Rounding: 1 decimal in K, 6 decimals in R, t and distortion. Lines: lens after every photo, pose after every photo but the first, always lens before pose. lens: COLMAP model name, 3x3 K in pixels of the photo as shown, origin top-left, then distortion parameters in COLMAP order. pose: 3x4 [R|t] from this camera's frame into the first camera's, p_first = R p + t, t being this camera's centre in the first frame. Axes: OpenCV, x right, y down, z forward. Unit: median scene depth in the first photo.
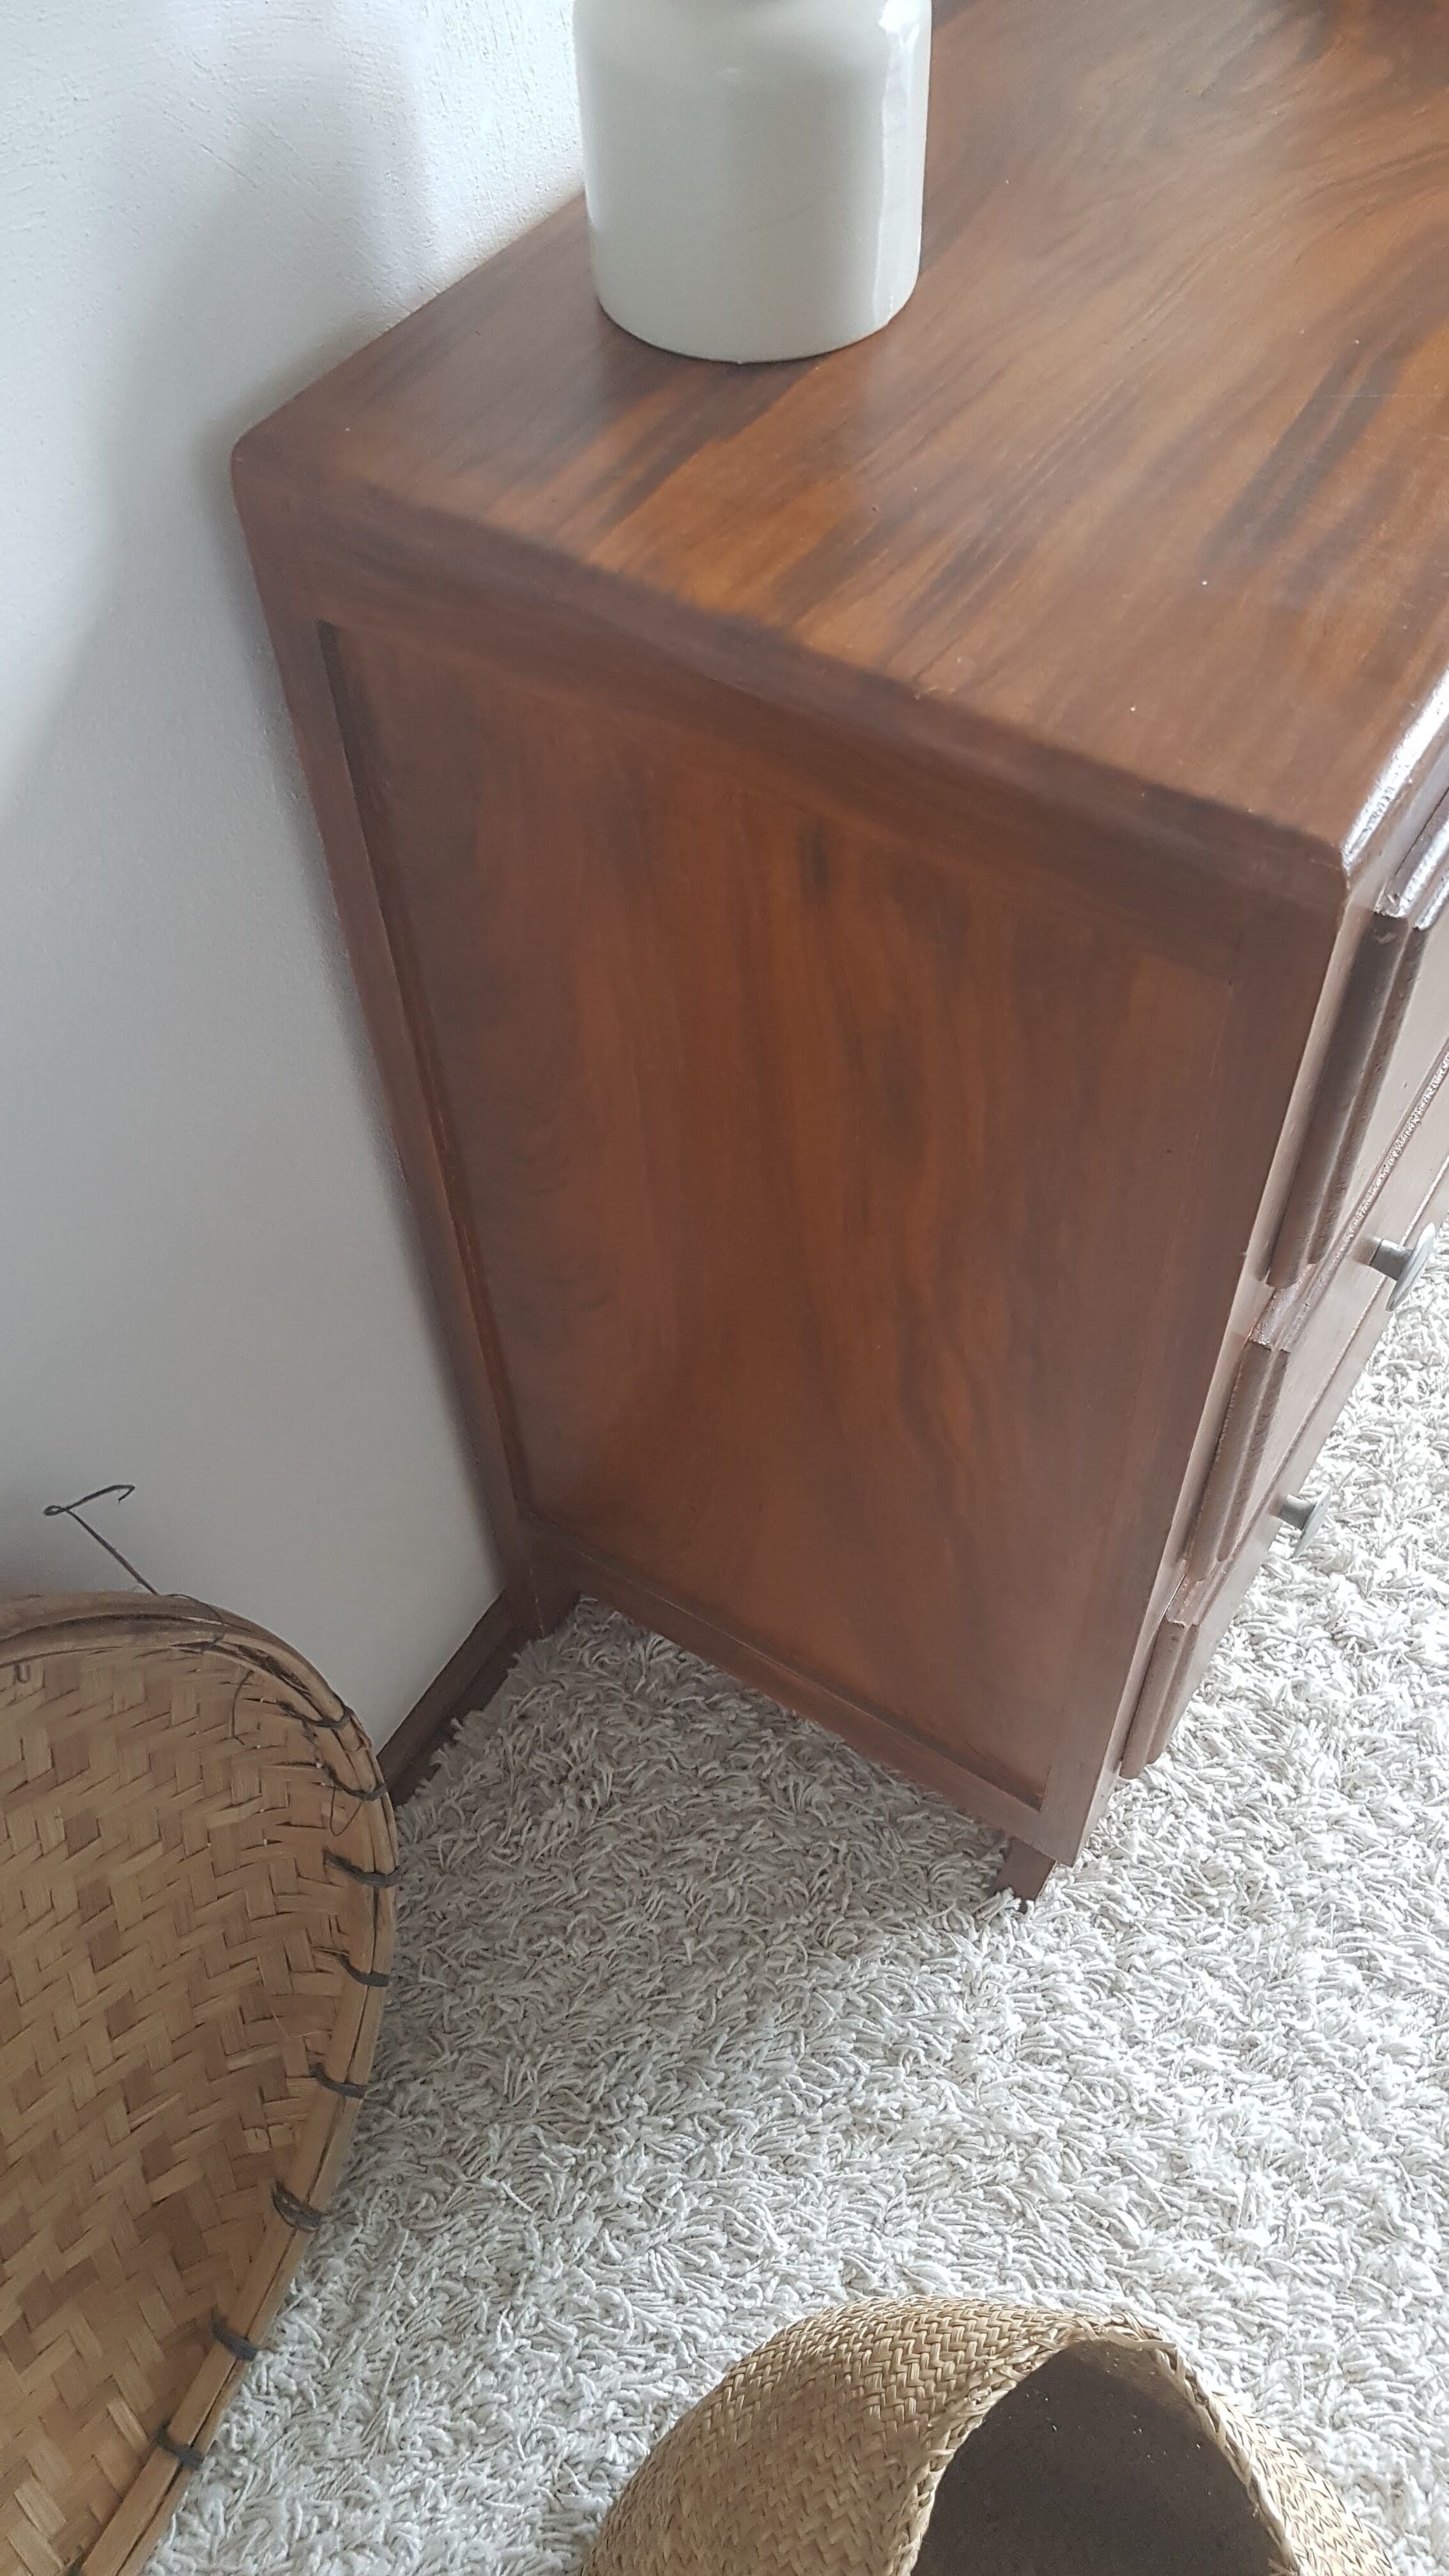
lens RADIAL K [[2002.6, 0, 727.4], [0, 2002.6, 1229.9], [0, 0, 1]] dist [0.005137, -0.010093]
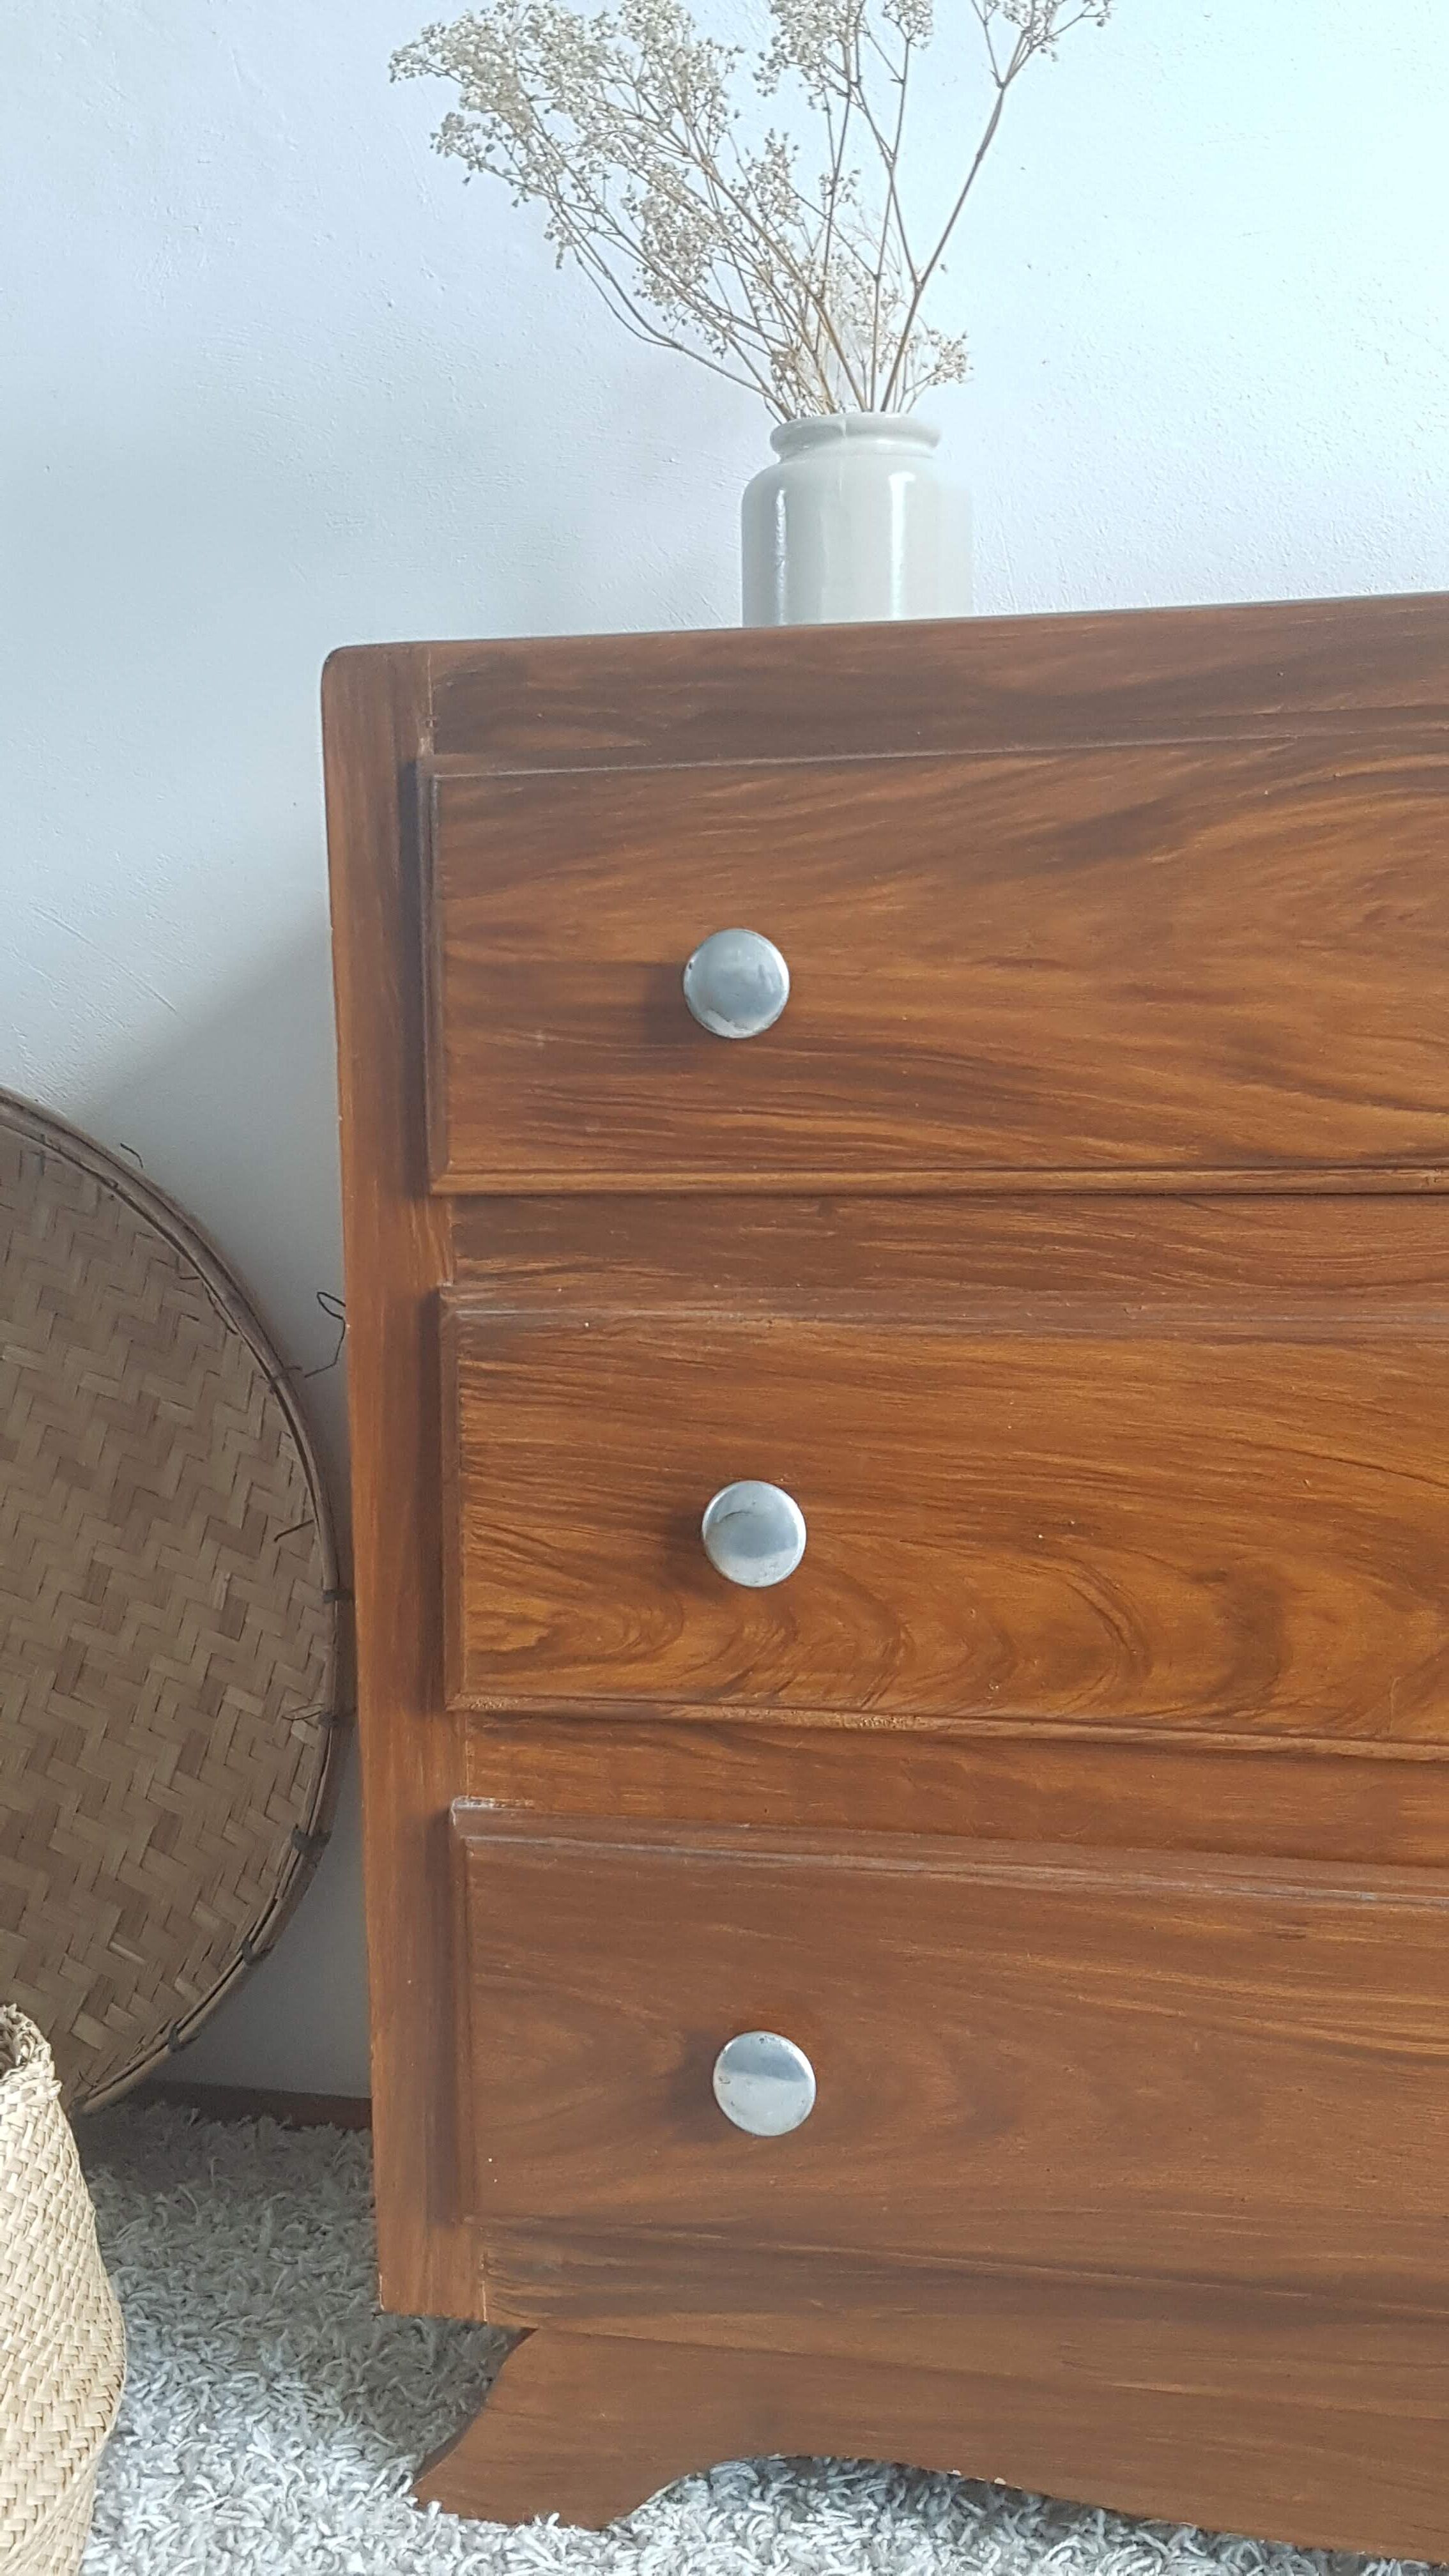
lens RADIAL K [[2543.1, 0, 711.2], [0, 2543.1, 1215.5], [0, 0, 1]] dist [0.128810, -0.290540]
pose [[0.323073, 0.107442, -0.940255, 1.136176], [-0.747151, 0.638754, -0.183732, 0.125505], [0.580852, 0.761872, 0.286640, 0.431794]]
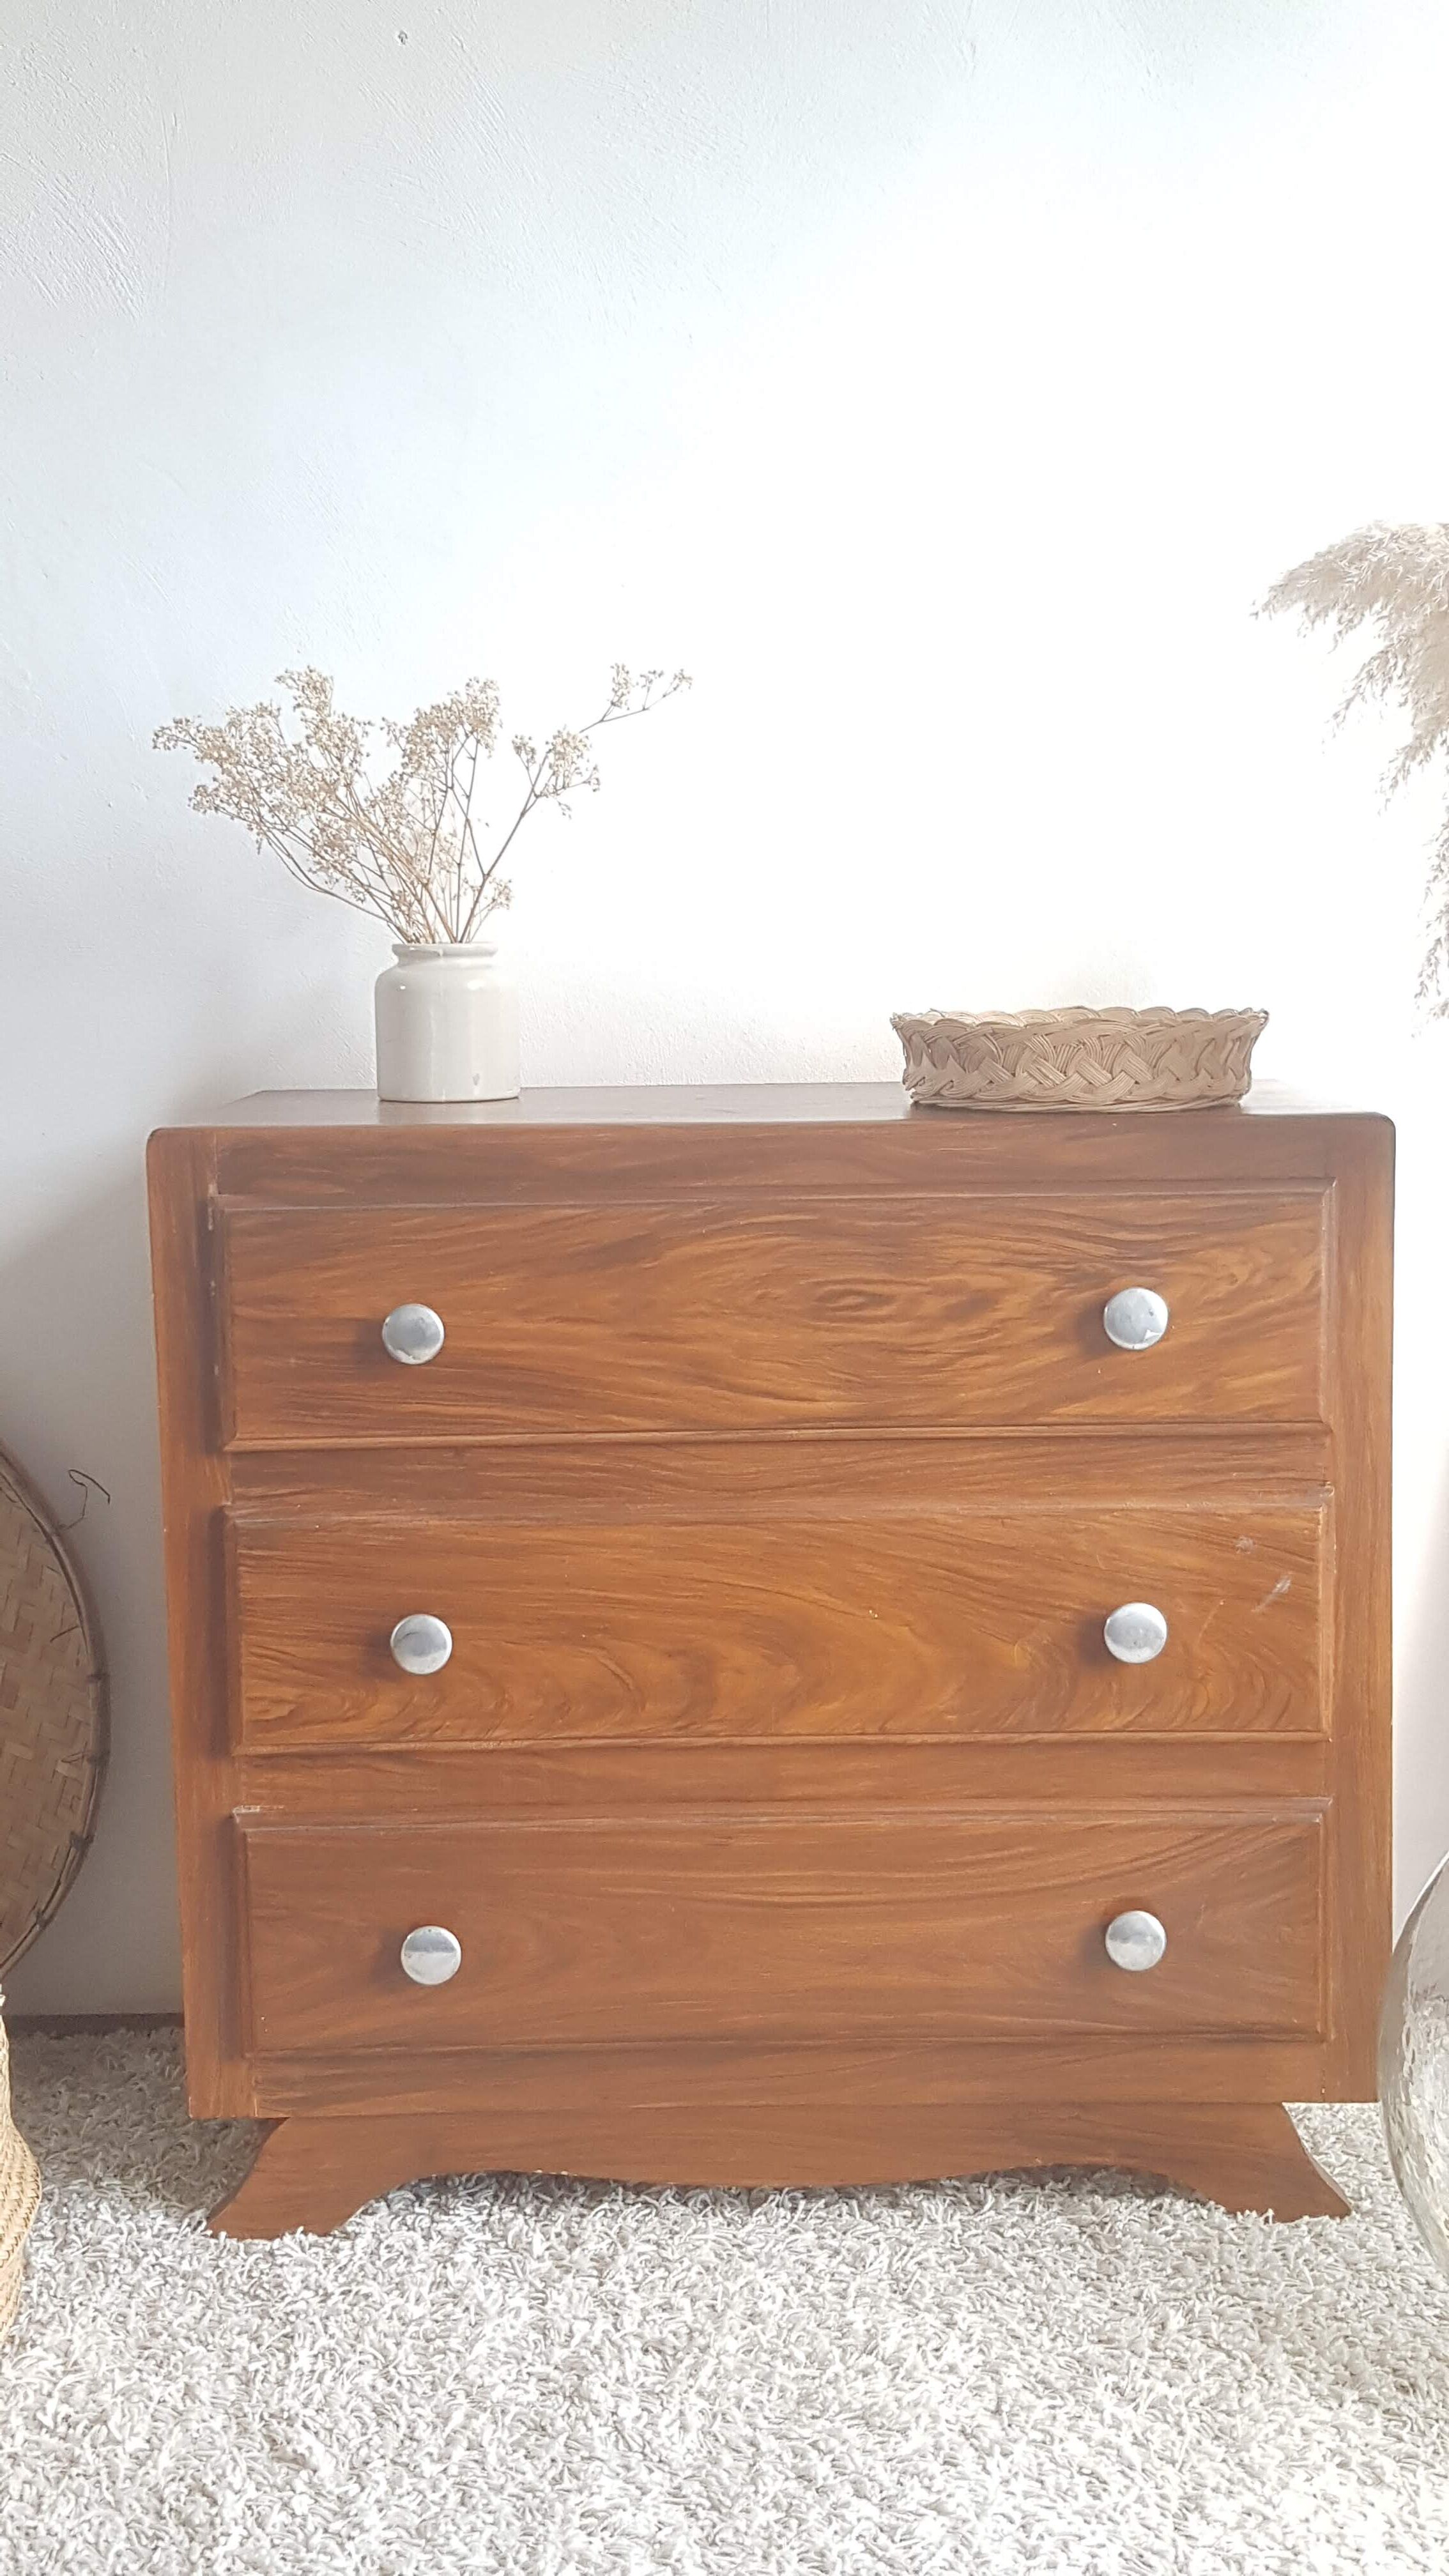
lens RADIAL K [[2542.1, 0, 756.9], [0, 2542.1, 1236.8], [0, 0, 1]] dist [0.128826, -0.281662]
pose [[0.536977, 0.120252, -0.834982, 1.728153], [-0.671650, 0.659831, -0.336911, 0.251895], [0.510433, 0.741729, 0.435082, 0.000289]]
